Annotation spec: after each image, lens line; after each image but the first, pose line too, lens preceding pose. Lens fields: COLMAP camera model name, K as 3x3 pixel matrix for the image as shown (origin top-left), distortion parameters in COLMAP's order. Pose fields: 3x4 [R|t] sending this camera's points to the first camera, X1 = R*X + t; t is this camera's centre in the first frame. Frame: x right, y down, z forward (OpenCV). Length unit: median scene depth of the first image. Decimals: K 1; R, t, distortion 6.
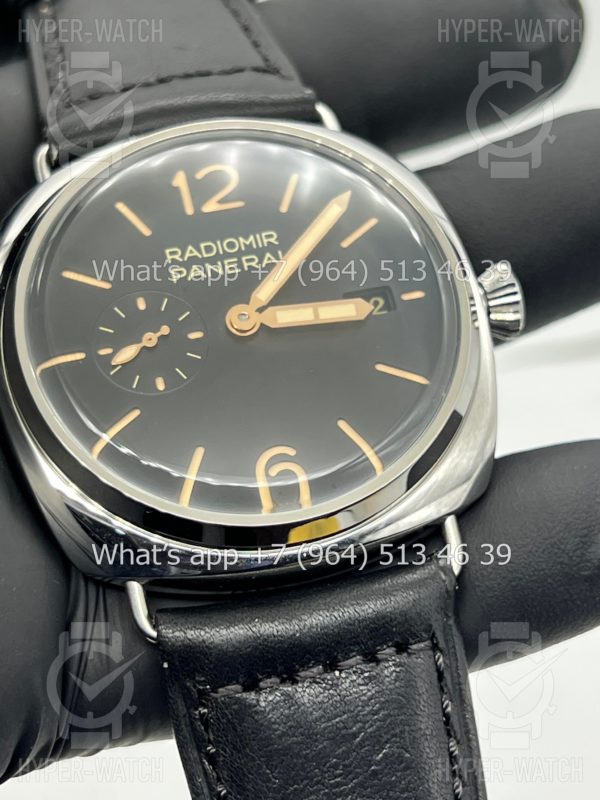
lens RADIAL K [[1860.2, 0, 298.4], [0, 1860.2, 398.1], [0, 0, 1]] dist [0.178640, 0.000000]
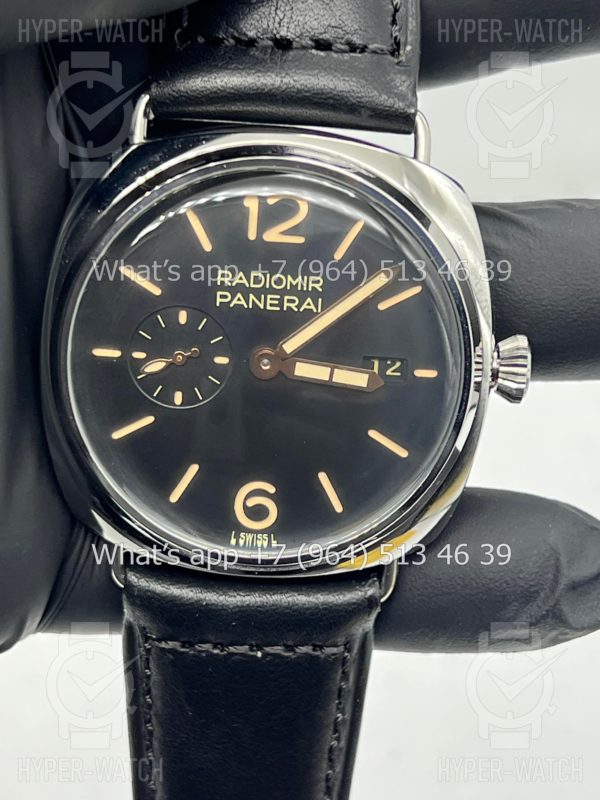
lens RADIAL K [[1860.2, 0, 302.0], [0, 1860.2, 396.5], [0, 0, 1]] dist [0.178640, 0.000000]
pose [[0.950810, 0.308838, -0.024084, 0.023548], [-0.243016, 0.791857, 0.560272, -0.647327], [0.192105, -0.526860, 0.827958, 0.080186]]
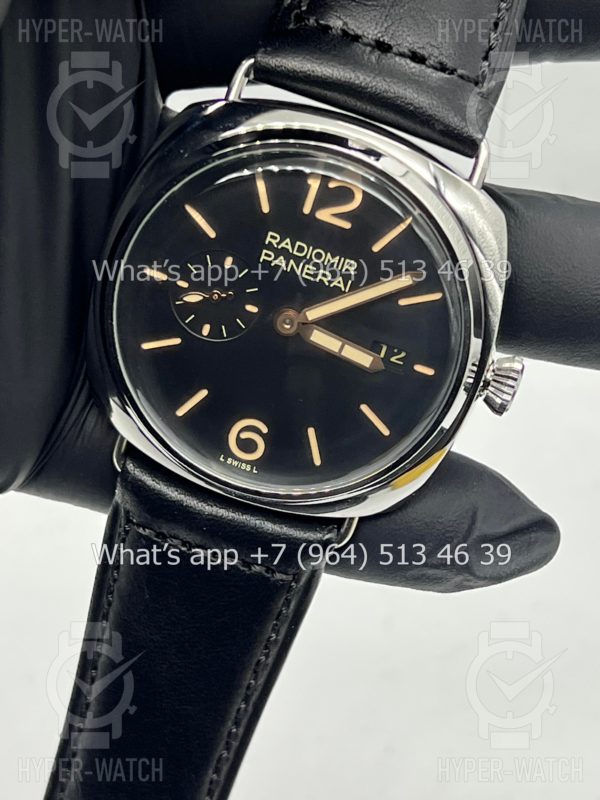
lens RADIAL K [[1860.2, 0, 297.0], [0, 1860.2, 395.7], [0, 0, 1]] dist [0.178640, 0.000000]
pose [[0.826046, 0.561932, -0.043376, 0.056278], [-0.405242, 0.645670, 0.647217, -0.811242], [0.391698, -0.517053, 0.761071, 0.035057]]
